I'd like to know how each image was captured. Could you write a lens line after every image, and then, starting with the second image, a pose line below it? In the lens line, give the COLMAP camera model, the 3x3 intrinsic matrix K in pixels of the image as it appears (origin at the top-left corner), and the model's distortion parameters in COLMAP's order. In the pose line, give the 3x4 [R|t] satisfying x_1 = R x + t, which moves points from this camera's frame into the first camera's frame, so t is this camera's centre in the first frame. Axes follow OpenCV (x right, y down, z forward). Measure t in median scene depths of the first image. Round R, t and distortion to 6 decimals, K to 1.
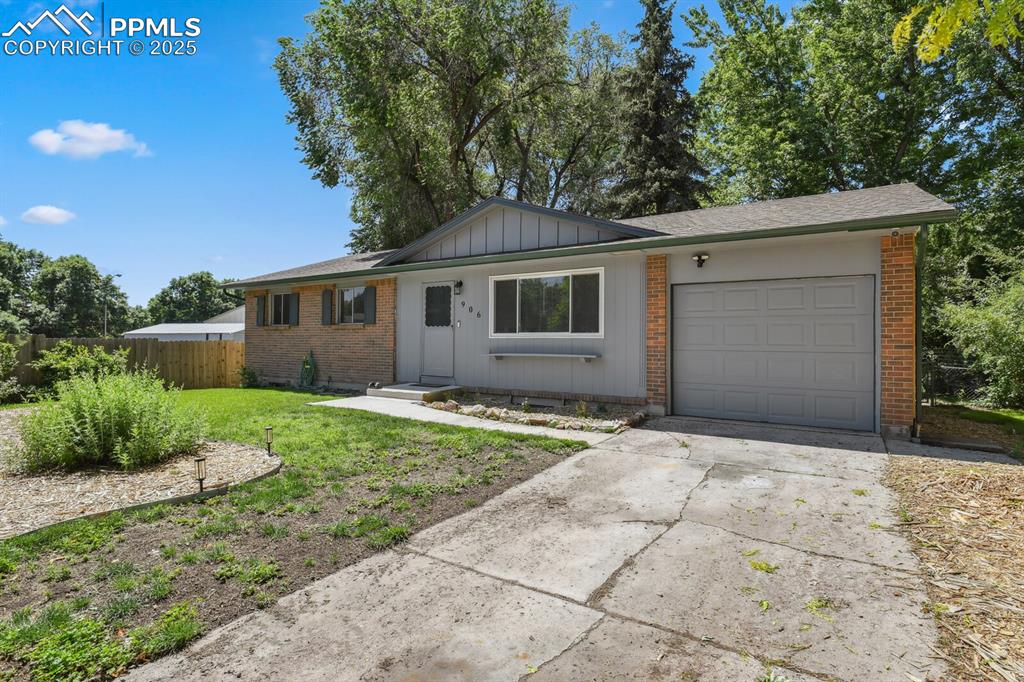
lens RADIAL K [[506.1, 0, 509.6], [0, 506.1, 343.8], [0, 0, 1]] dist [-0.005165, -0.004833]
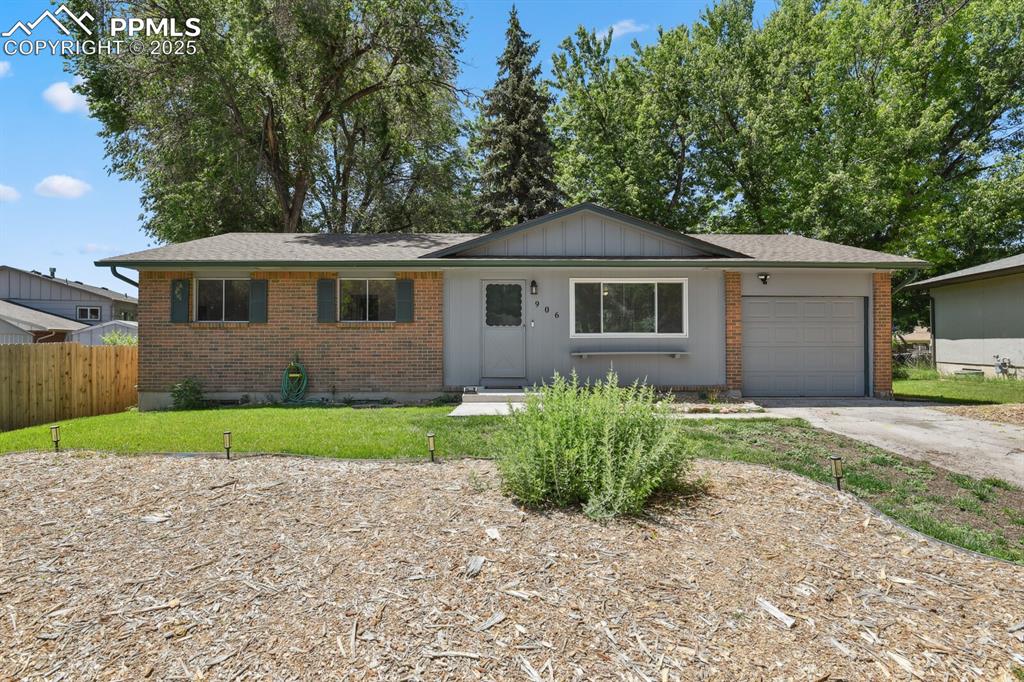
lens RADIAL K [[506.1, 0, 504.0], [0, 506.1, 336.3], [0, 0, 1]] dist [-0.005165, -0.004833]
pose [[0.828521, 0.000390, 0.559958, -0.732680], [0.009507, 0.999846, -0.014764, -0.000731], [-0.559878, 0.017556, 0.828389, 0.220971]]
